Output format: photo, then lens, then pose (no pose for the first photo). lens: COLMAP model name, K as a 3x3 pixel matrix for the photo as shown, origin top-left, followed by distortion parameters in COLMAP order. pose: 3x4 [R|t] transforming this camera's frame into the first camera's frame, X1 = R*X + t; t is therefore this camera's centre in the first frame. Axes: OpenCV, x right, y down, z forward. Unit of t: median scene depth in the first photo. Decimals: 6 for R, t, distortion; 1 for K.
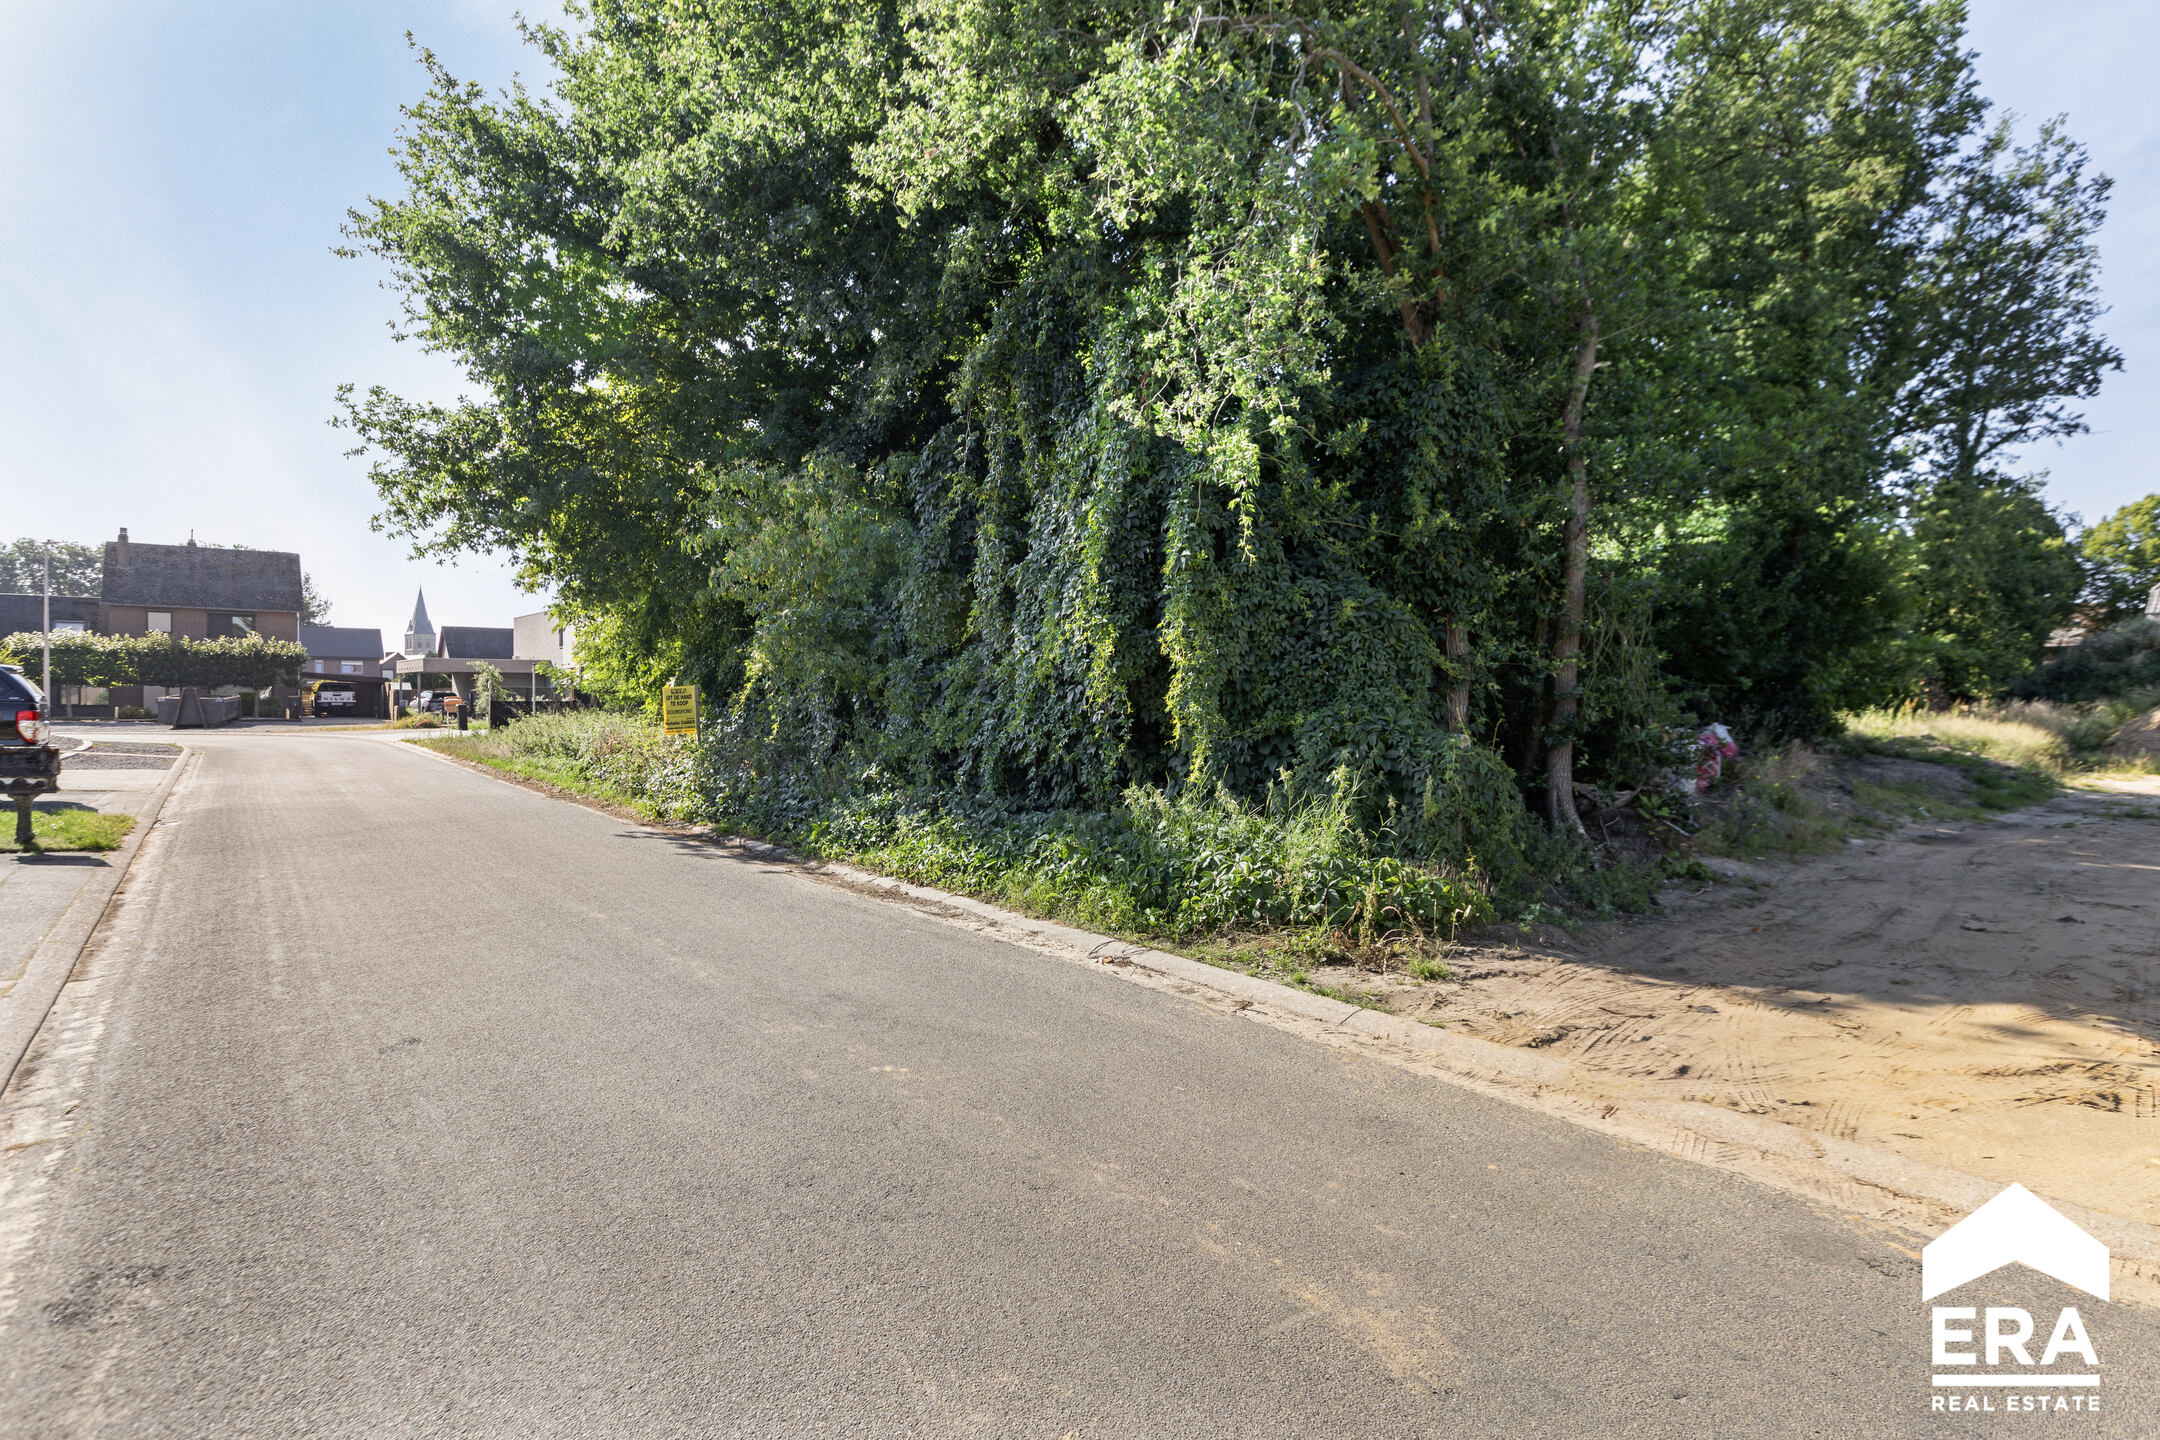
lens RADIAL K [[1197.7, 0, 1081.8], [0, 1197.7, 710.2], [0, 0, 1]] dist [0.000747, -0.007366]
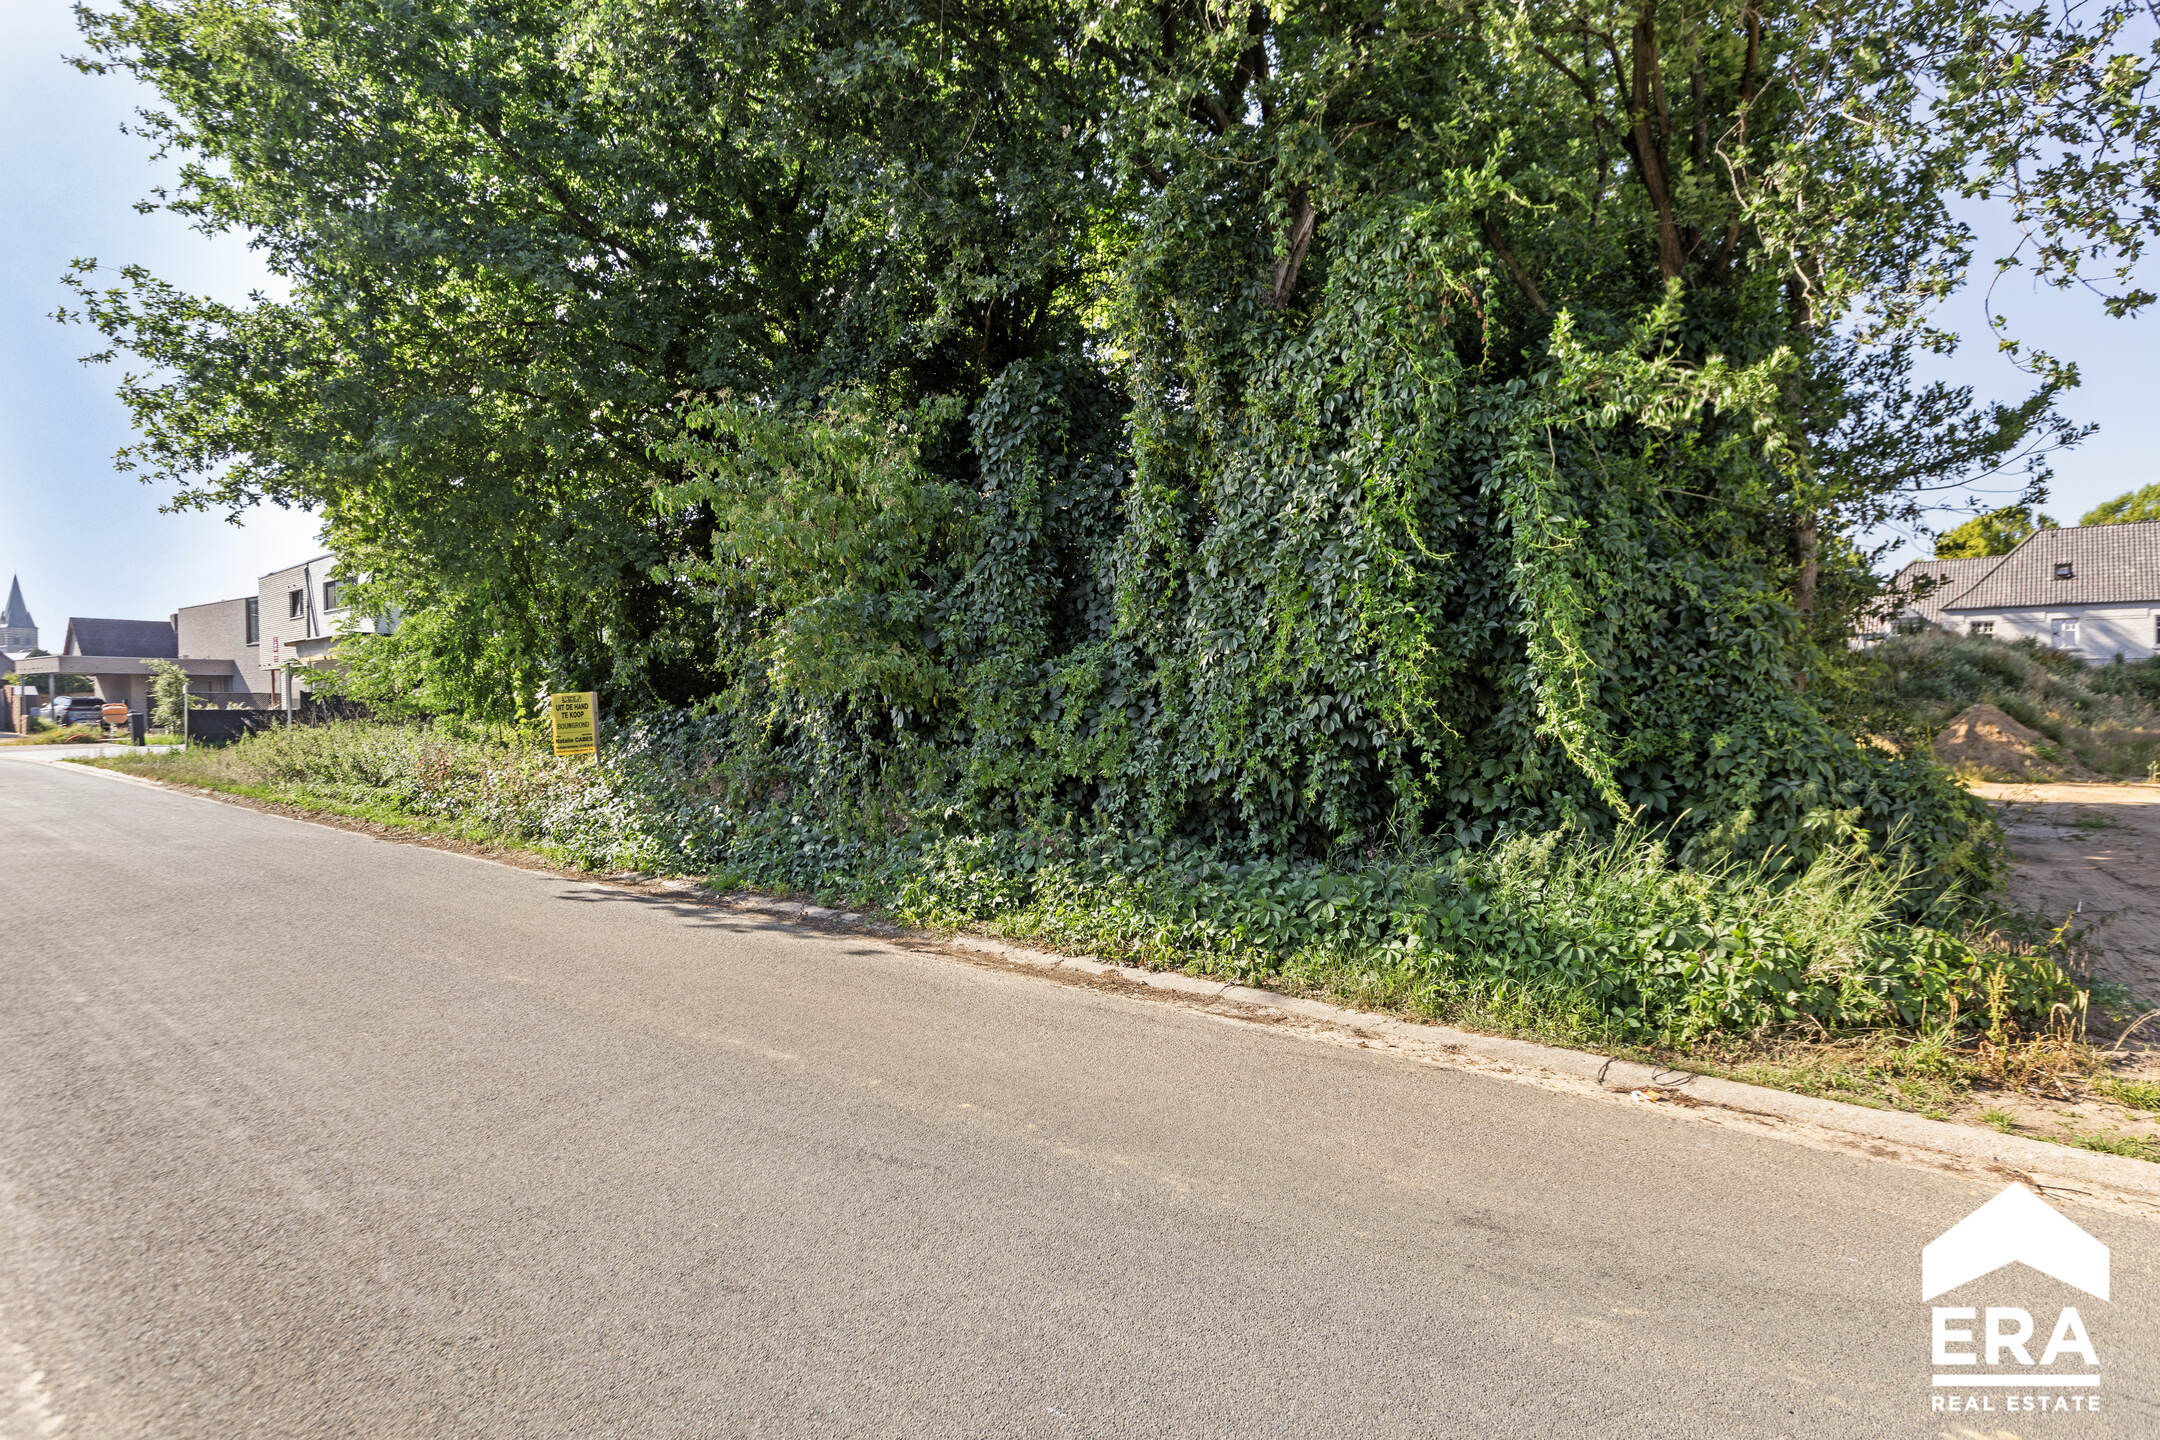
lens RADIAL K [[1197.7, 0, 1081.9], [0, 1197.7, 732.9], [0, 0, 1]] dist [0.000747, -0.007366]
pose [[0.972934, -0.003502, 0.231058, -0.204822], [0.000493, 0.999914, 0.013078, -0.004342], [-0.231084, -0.012610, 0.972852, 0.181507]]
